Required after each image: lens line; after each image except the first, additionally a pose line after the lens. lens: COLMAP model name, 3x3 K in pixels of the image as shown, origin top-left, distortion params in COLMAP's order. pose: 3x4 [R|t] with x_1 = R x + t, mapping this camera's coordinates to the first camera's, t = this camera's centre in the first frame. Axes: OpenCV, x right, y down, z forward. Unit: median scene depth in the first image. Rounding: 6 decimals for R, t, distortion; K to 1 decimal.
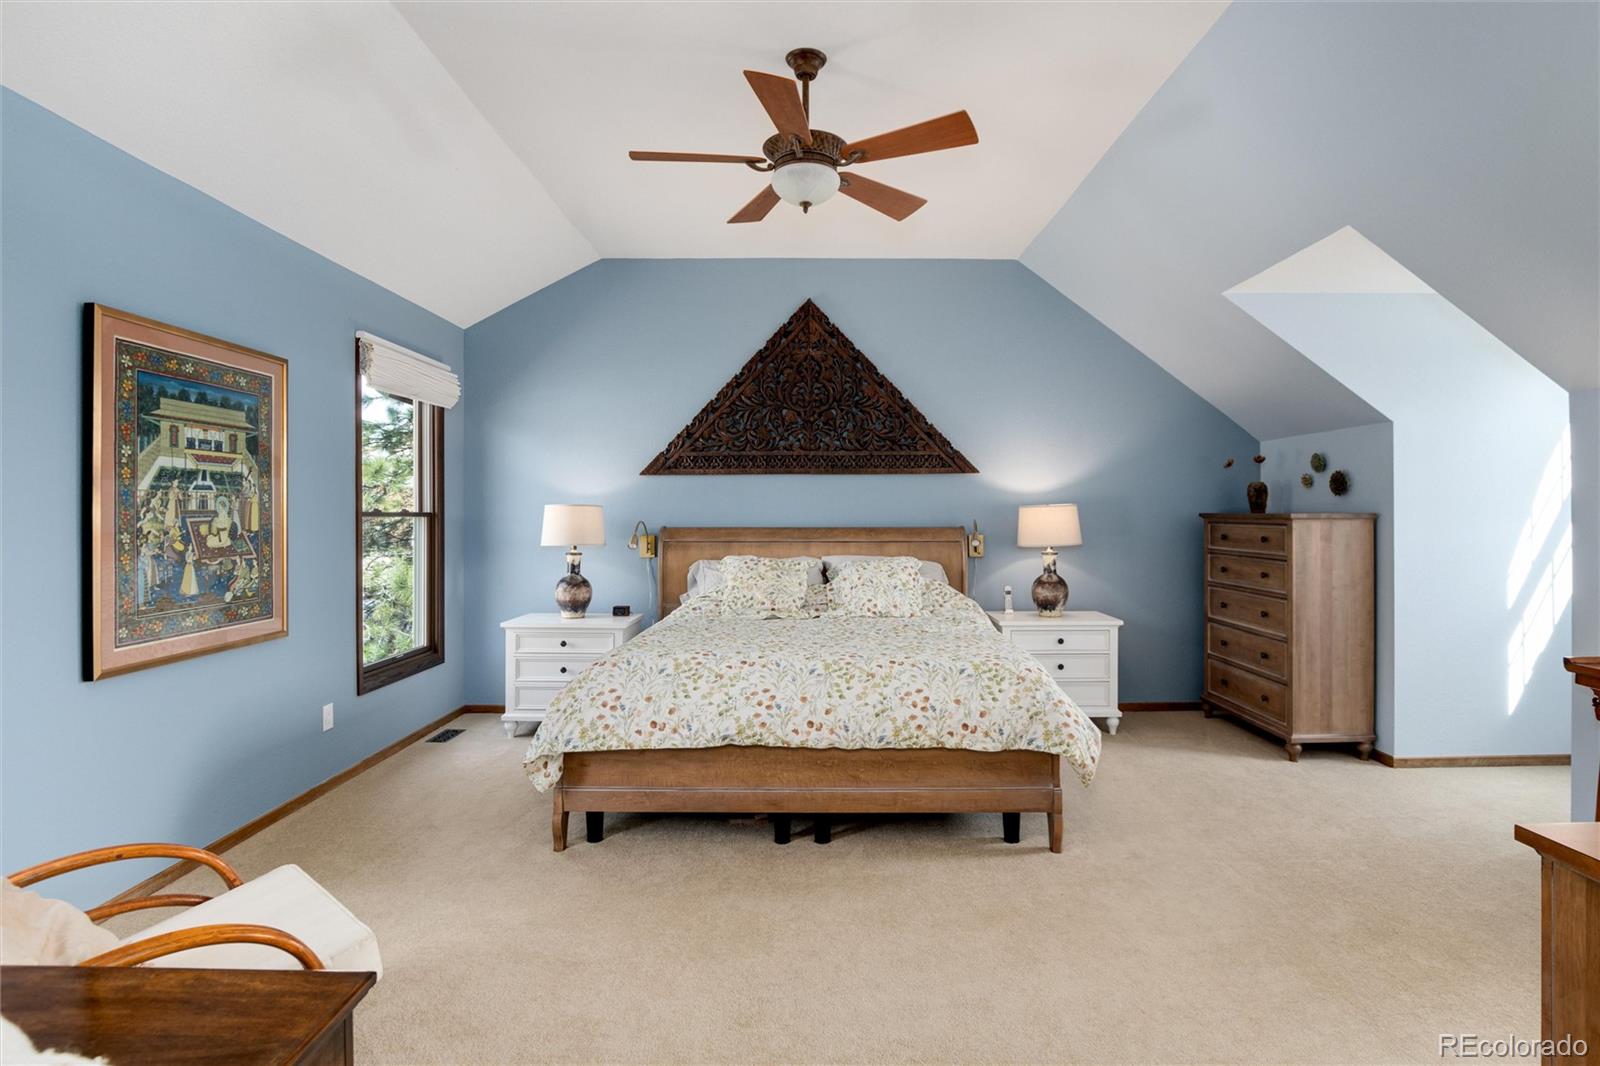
lens RADIAL K [[716.6, 0, 820.0], [0, 716.6, 511.5], [0, 0, 1]] dist [-0.035775, 0.005282]
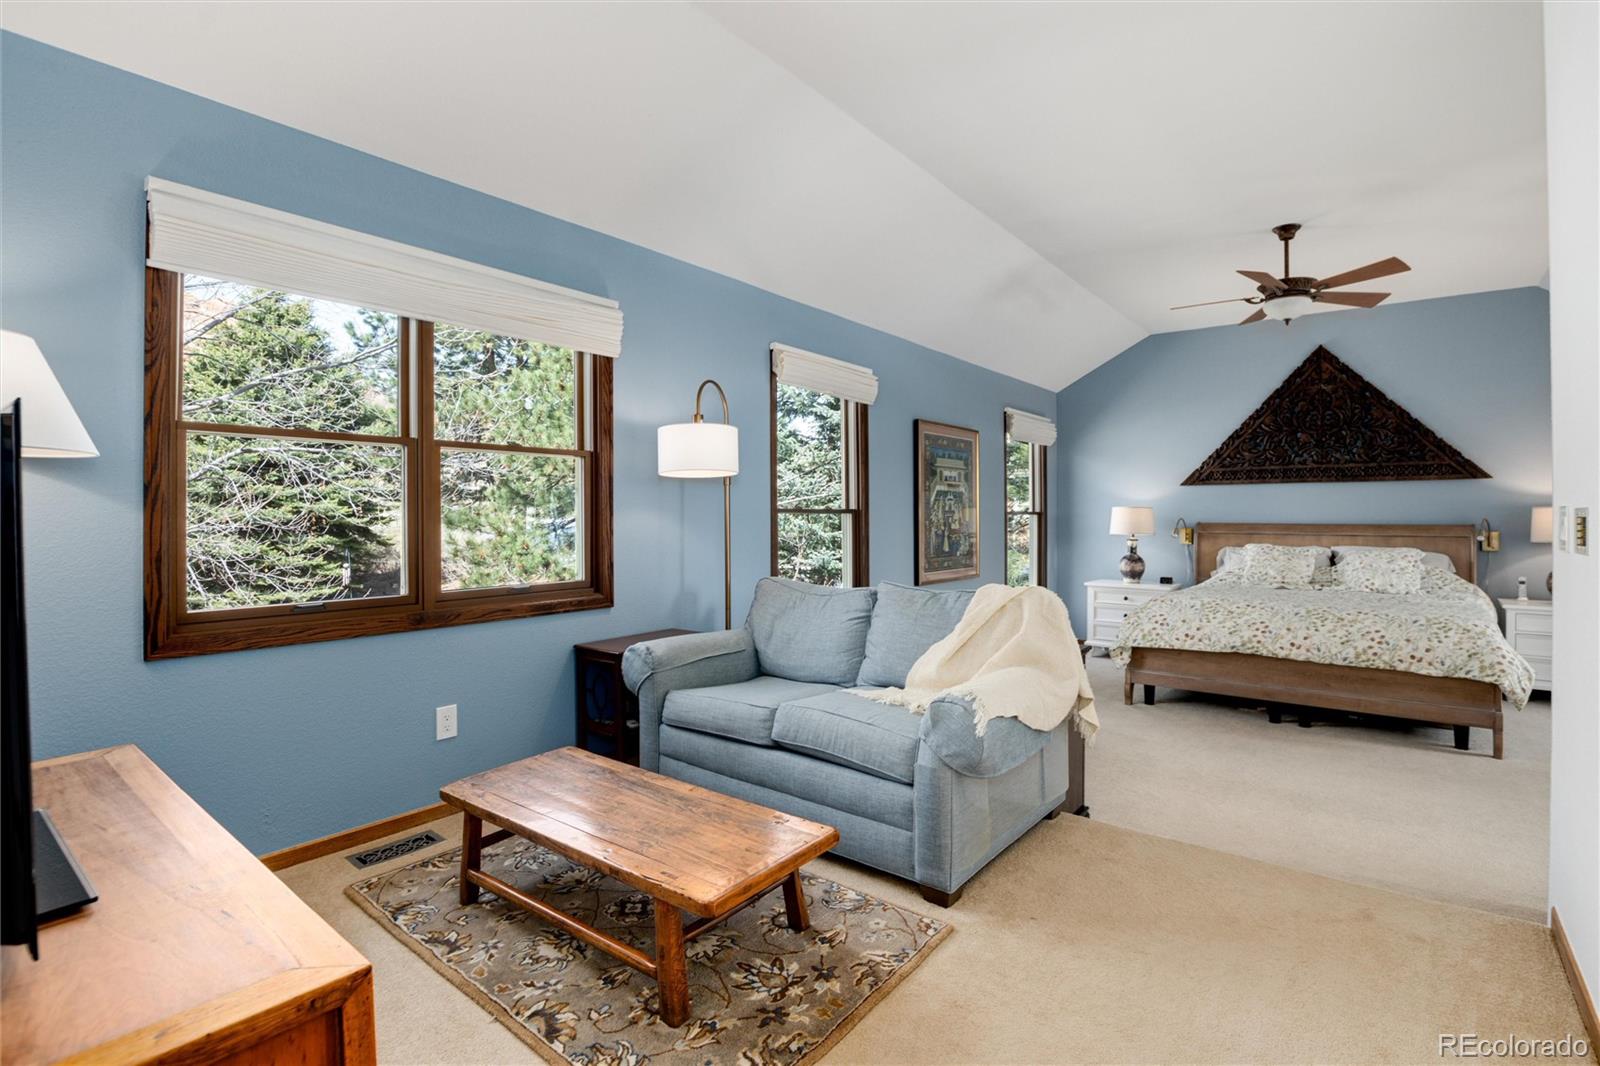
lens RADIAL K [[716.6, 0, 820.0], [0, 716.6, 511.5], [0, 0, 1]] dist [-0.035775, 0.005282]
pose [[0.751566, 0.000428, -0.659658, 0.161545], [-0.001366, 0.999999, -0.000907, 0.002629], [0.659656, 0.001583, 0.751566, -0.610904]]
